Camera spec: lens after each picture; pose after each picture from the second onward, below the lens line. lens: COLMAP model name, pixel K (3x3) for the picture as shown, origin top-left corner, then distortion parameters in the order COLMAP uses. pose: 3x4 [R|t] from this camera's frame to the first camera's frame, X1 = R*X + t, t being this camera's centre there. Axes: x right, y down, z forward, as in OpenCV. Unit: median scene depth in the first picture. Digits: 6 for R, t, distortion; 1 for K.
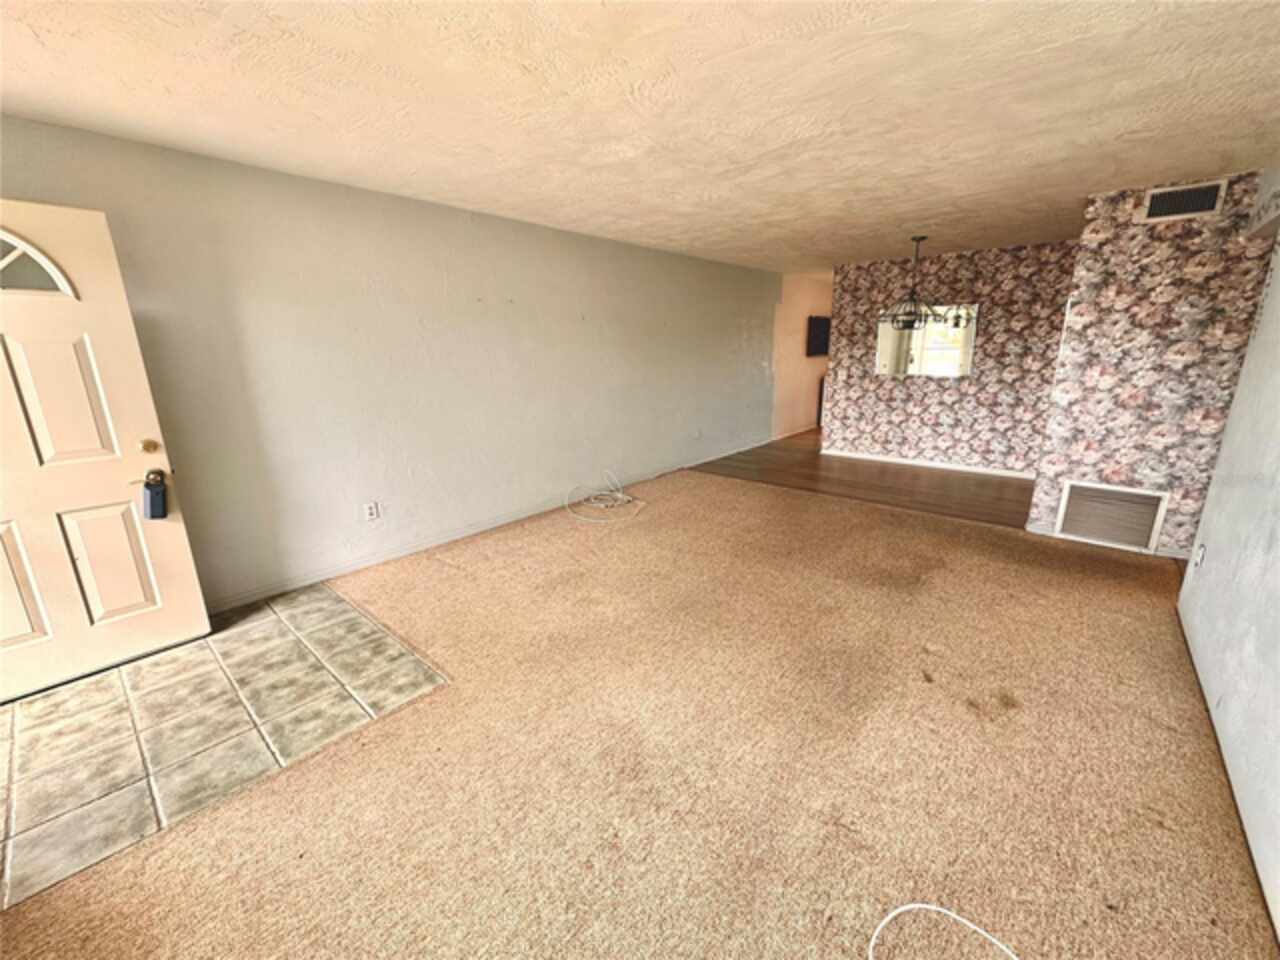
lens RADIAL K [[510.7, 0, 640.2], [0, 510.7, 480.0], [0, 0, 1]] dist [0.000059, -0.000504]
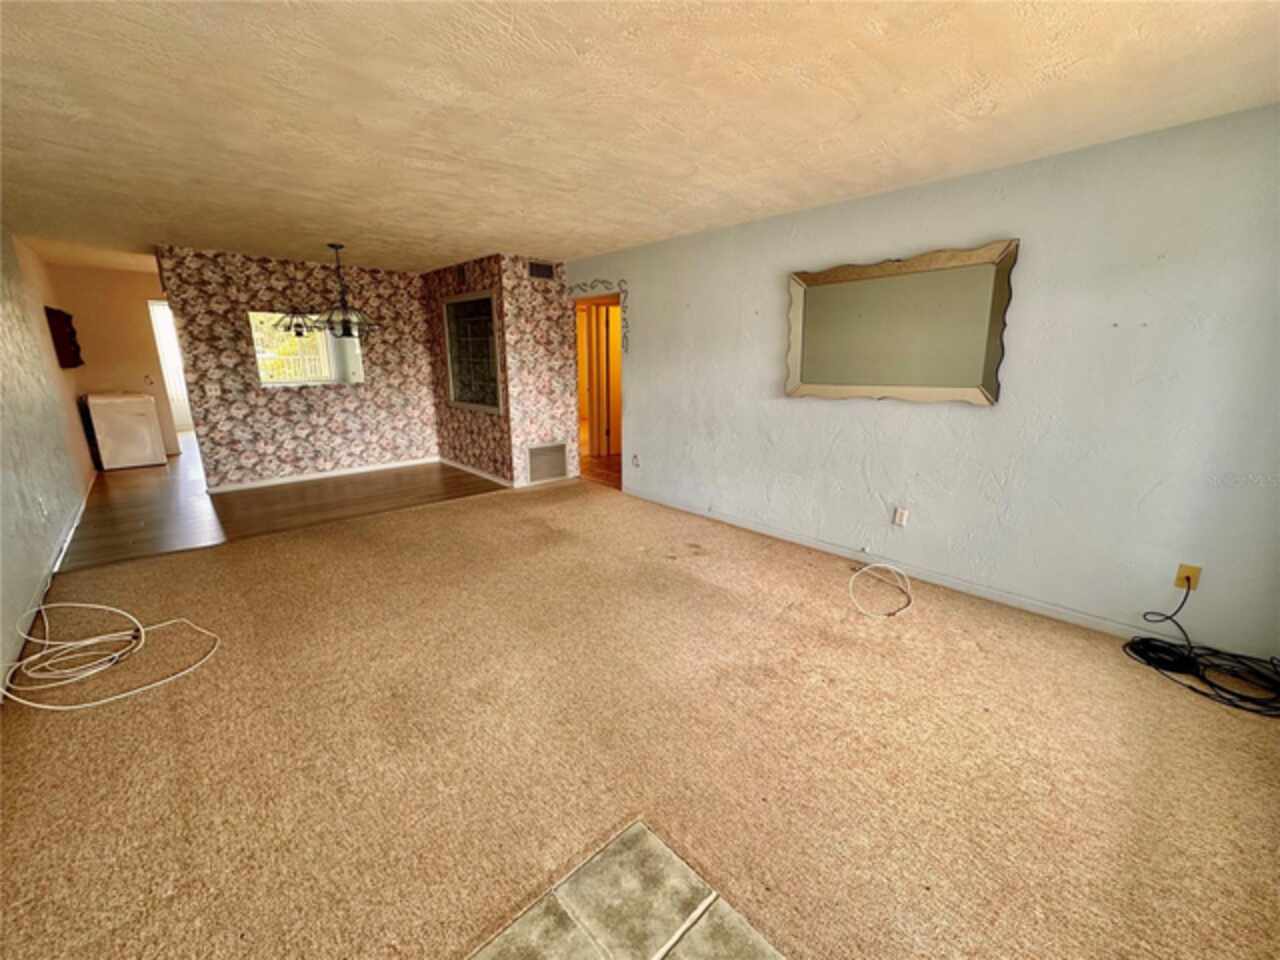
lens RADIAL K [[510.7, 0, 640.5], [0, 510.7, 481.1], [0, 0, 1]] dist [0.000059, -0.000504]
pose [[0.099101, -0.227529, 0.968715, -0.593104], [0.246428, 0.948795, 0.197640, -0.116139], [-0.964081, 0.219132, 0.150096, 0.491601]]
